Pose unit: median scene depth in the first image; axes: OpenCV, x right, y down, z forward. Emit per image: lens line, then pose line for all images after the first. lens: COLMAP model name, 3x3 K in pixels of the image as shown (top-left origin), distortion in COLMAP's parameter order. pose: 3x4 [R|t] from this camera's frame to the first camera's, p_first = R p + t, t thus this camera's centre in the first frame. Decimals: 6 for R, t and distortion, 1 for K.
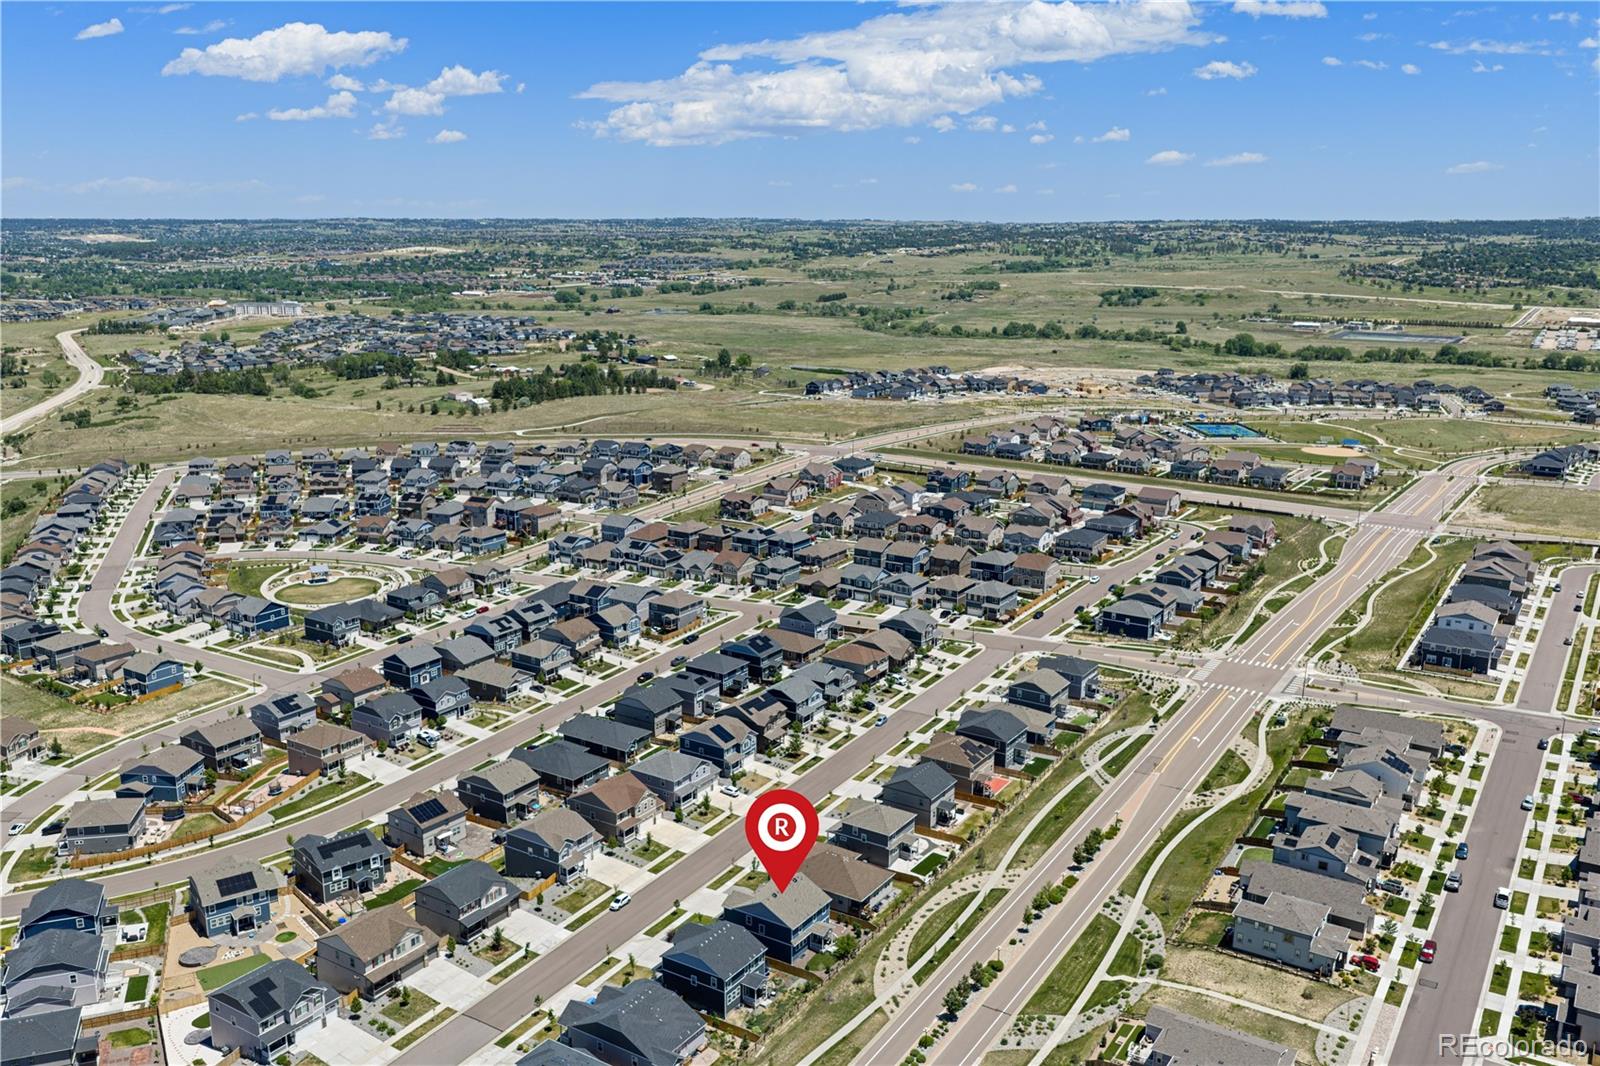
lens RADIAL K [[1397.7, 0, 797.2], [0, 1397.7, 532.8], [0, 0, 1]] dist [0.025805, -0.034112]
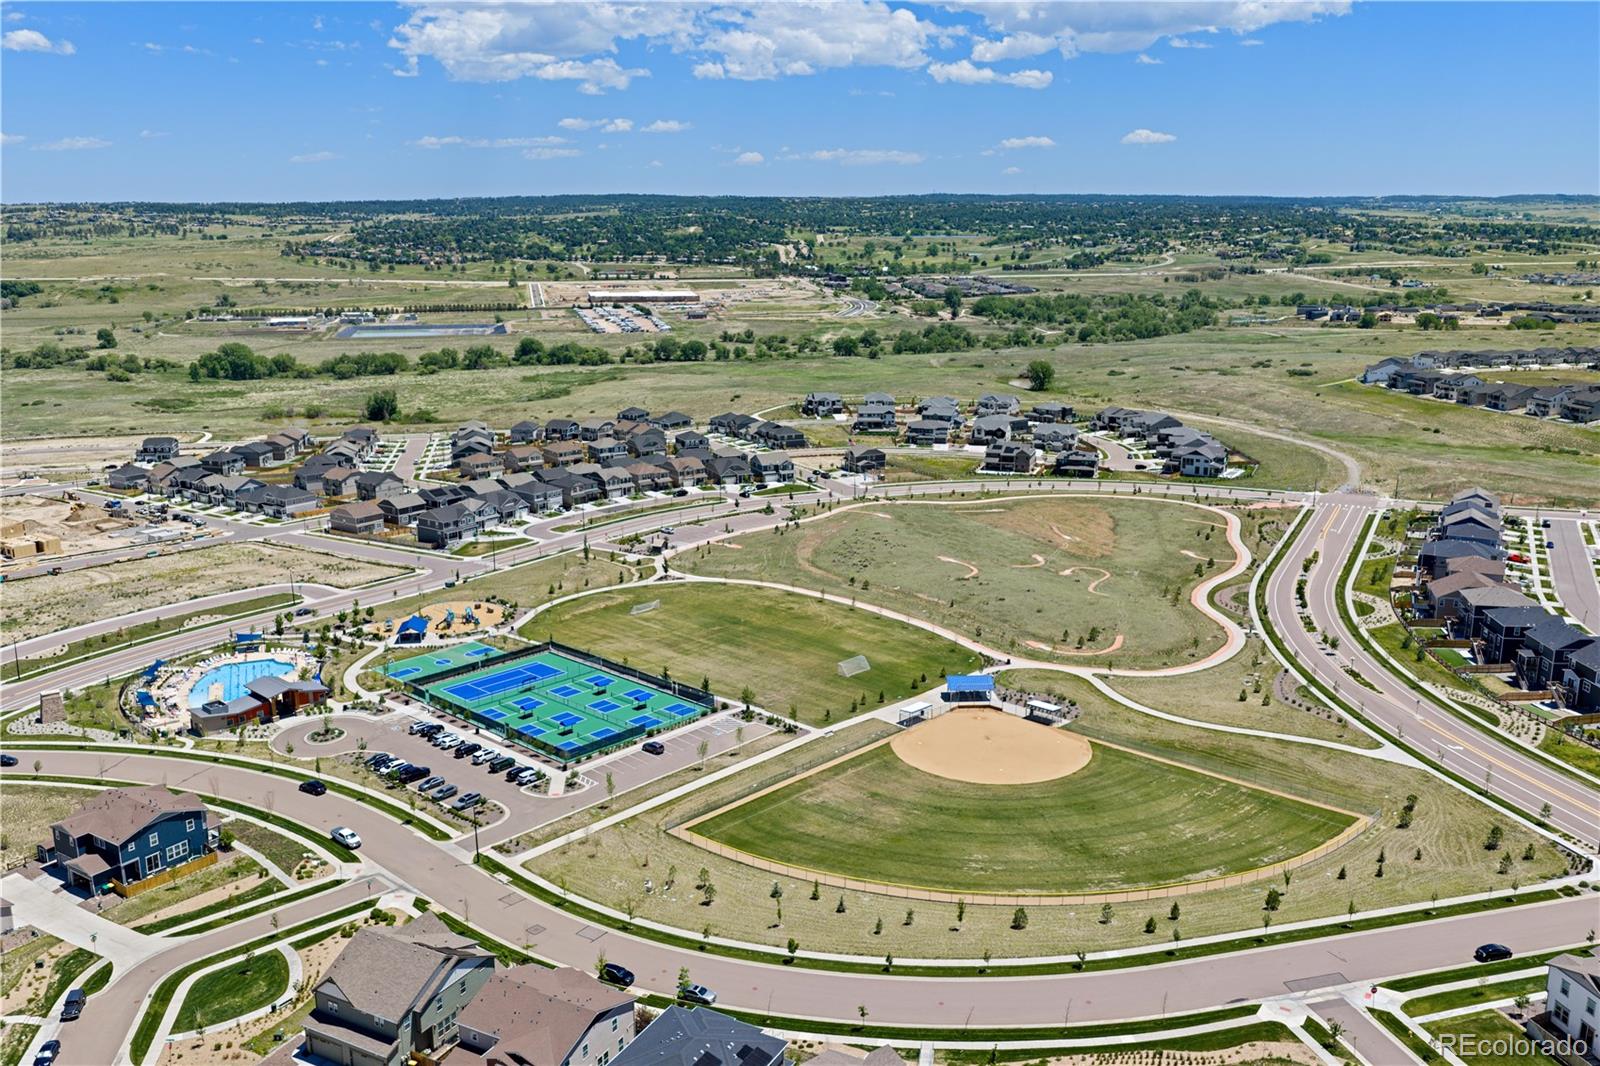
lens RADIAL K [[1397.7, 0, 800.8], [0, 1397.7, 536.8], [0, 0, 1]] dist [0.025805, -0.034112]
pose [[0.725424, -0.170464, 0.666860, 0.049752], [0.163996, 0.983751, 0.073071, -0.041593], [-0.668480, 0.056355, 0.741592, 0.253665]]
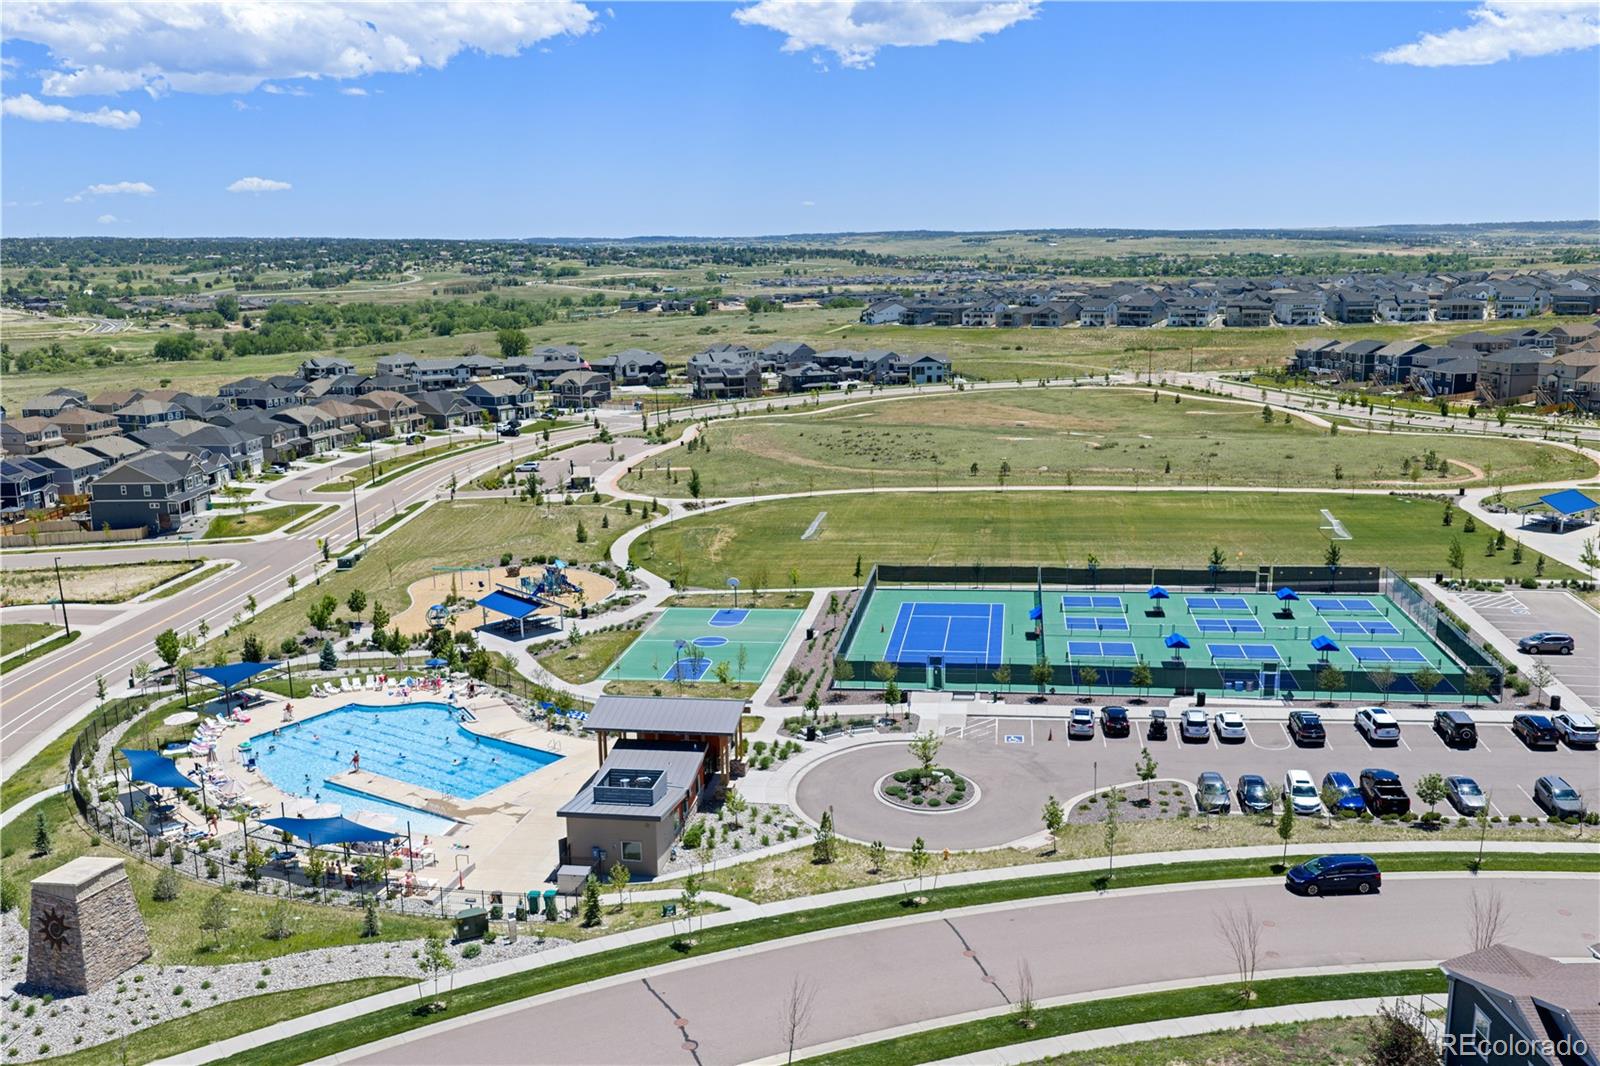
lens RADIAL K [[1397.7, 0, 799.2], [0, 1397.7, 536.1], [0, 0, 1]] dist [0.025805, -0.034112]
pose [[0.188597, -0.203382, 0.960764, 0.053886], [0.240612, 0.958071, 0.155581, -0.039191], [-0.952122, 0.201829, 0.229625, 0.342212]]
